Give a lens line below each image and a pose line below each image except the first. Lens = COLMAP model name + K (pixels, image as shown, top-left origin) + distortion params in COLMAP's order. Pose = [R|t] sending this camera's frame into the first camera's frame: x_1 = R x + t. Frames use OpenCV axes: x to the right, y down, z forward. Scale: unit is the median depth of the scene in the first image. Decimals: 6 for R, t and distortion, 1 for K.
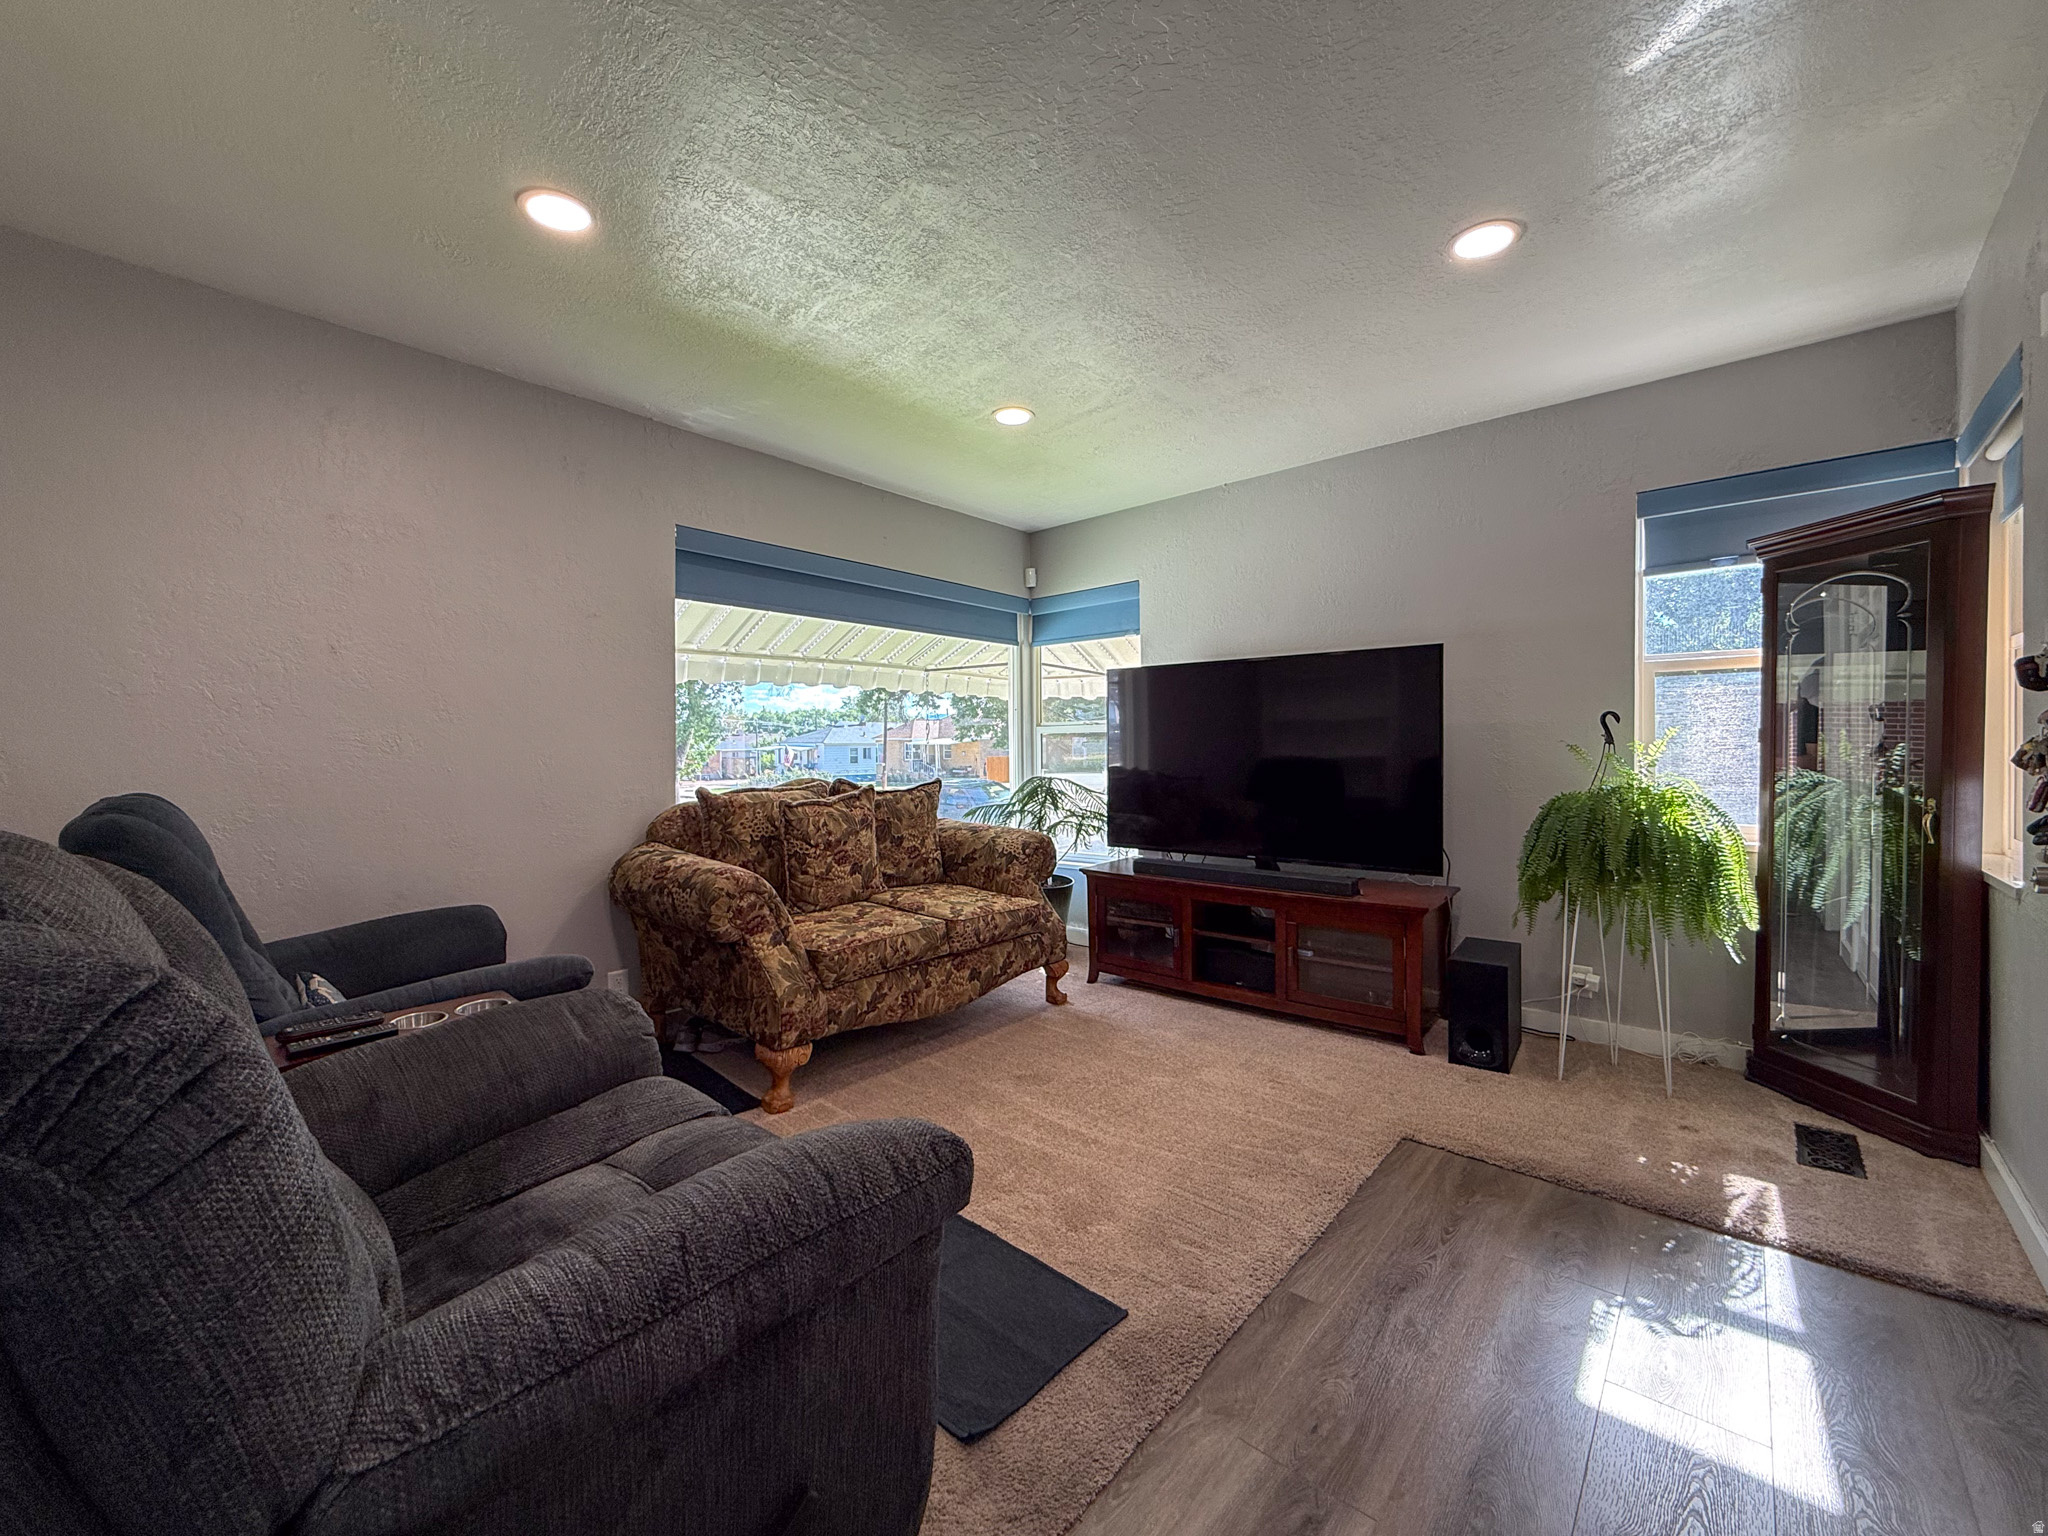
lens RADIAL K [[833.5, 0, 1015.9], [0, 833.5, 768.1], [0, 0, 1]] dist [0.001241, 0.000042]
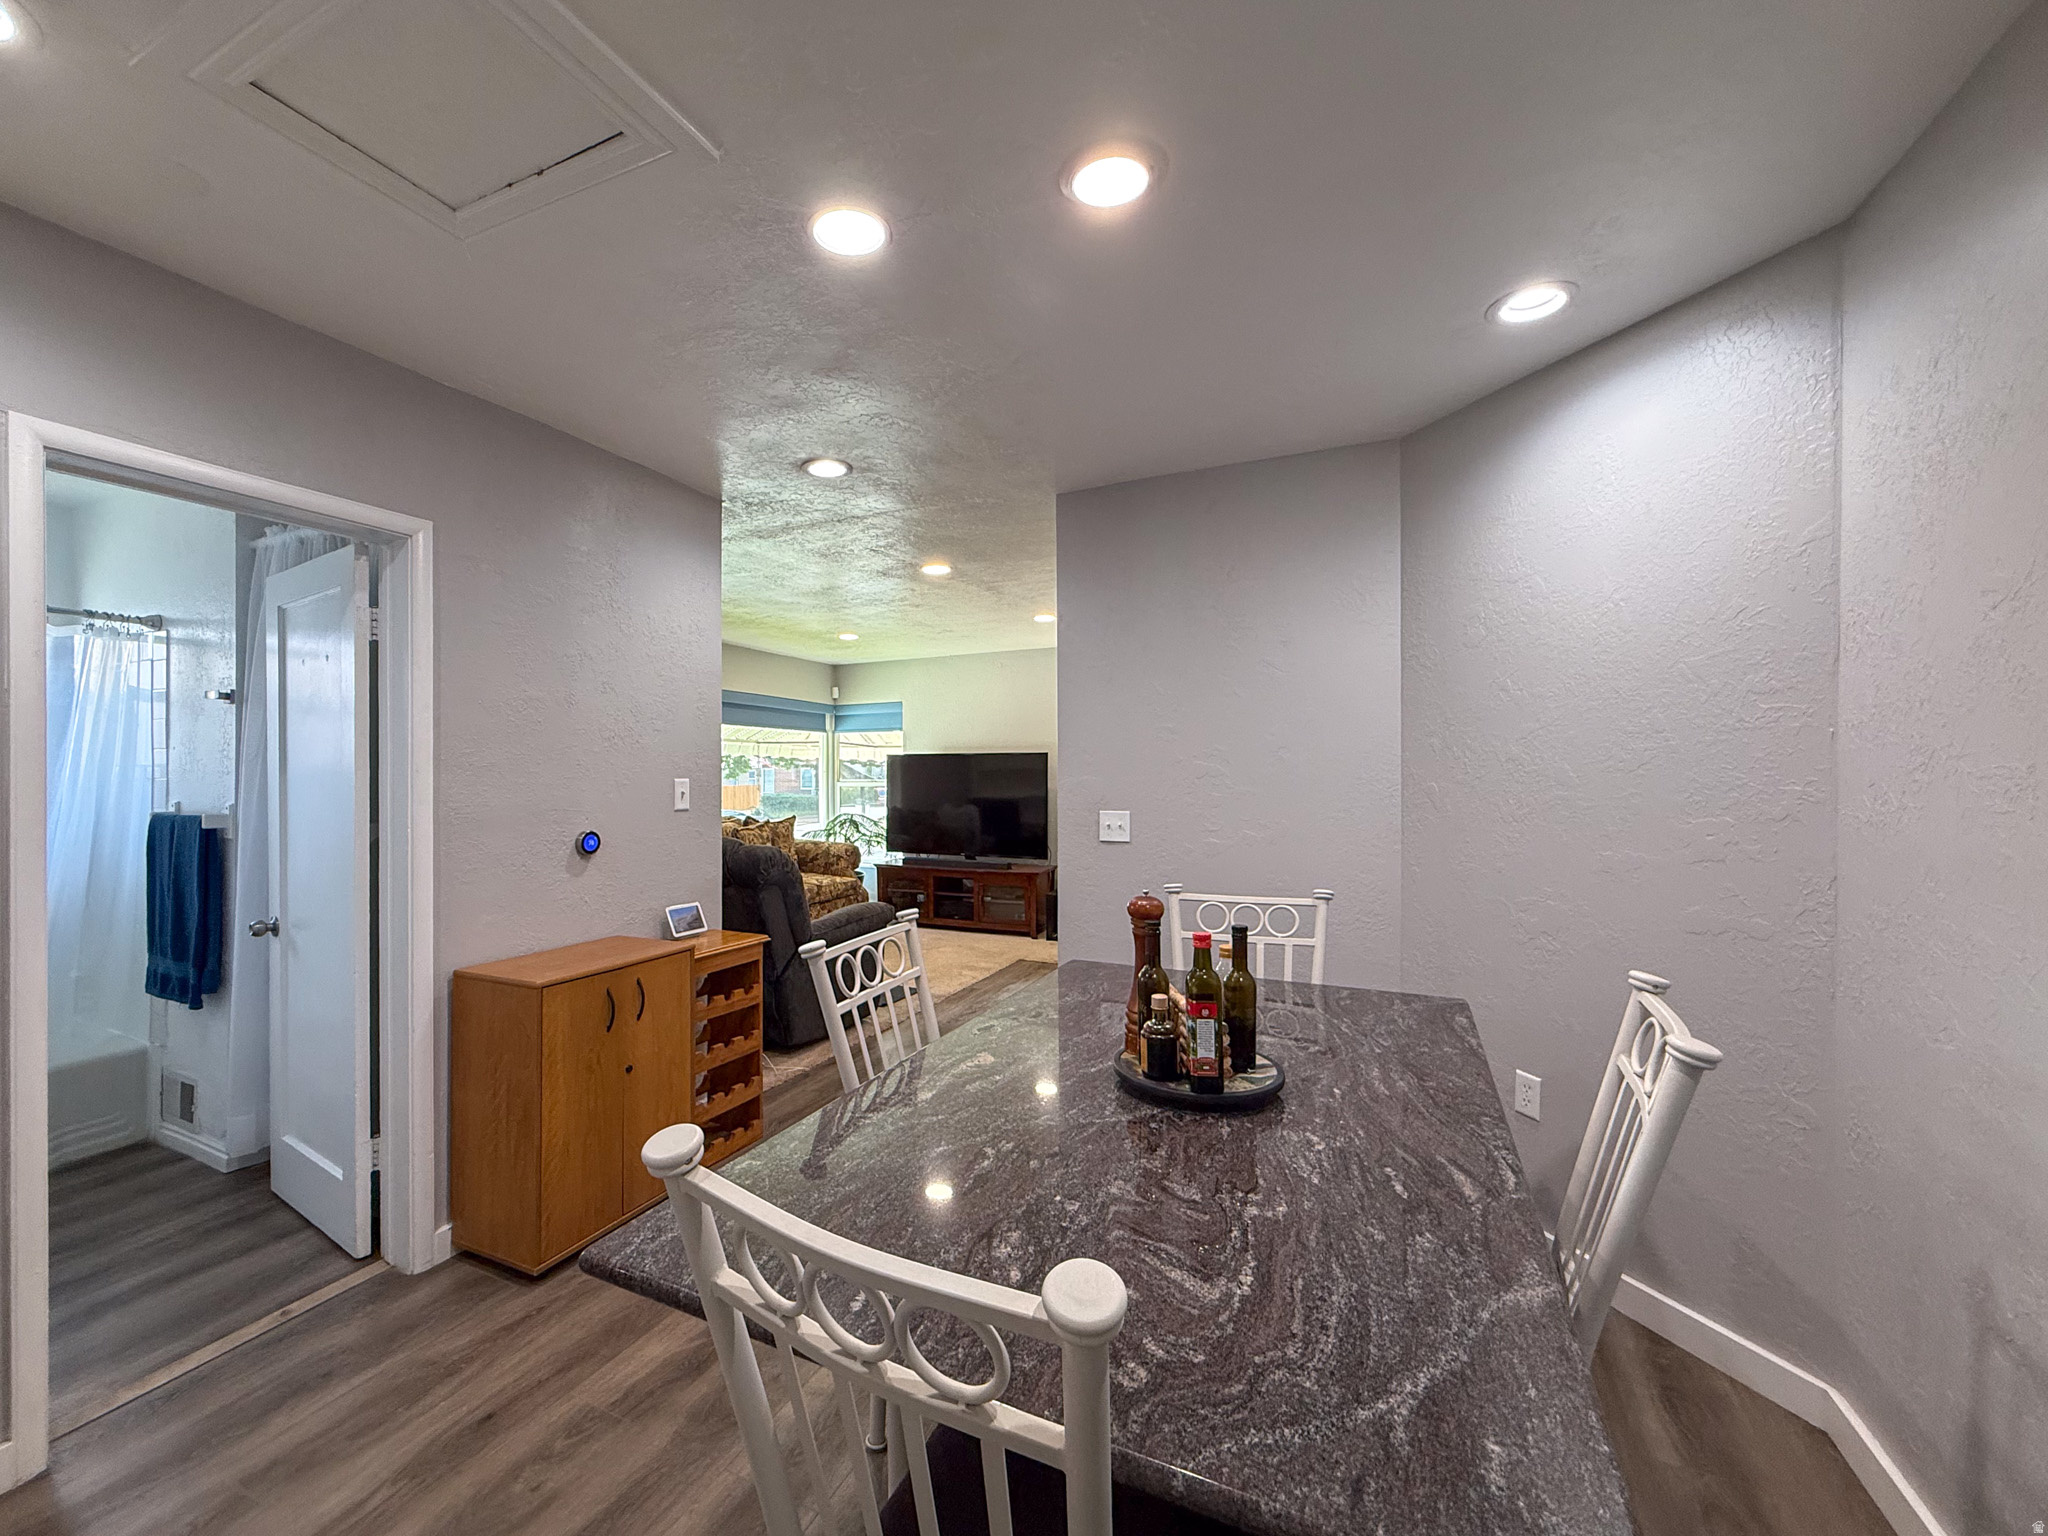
lens RADIAL K [[833.5, 0, 1003.9], [0, 833.5, 776.0], [0, 0, 1]] dist [0.001241, 0.000042]
pose [[0.950680, 0.007656, 0.310079, -0.211983], [0.000143, 0.999684, -0.025122, -0.025852], [-0.310174, 0.023928, 0.950379, -0.812580]]
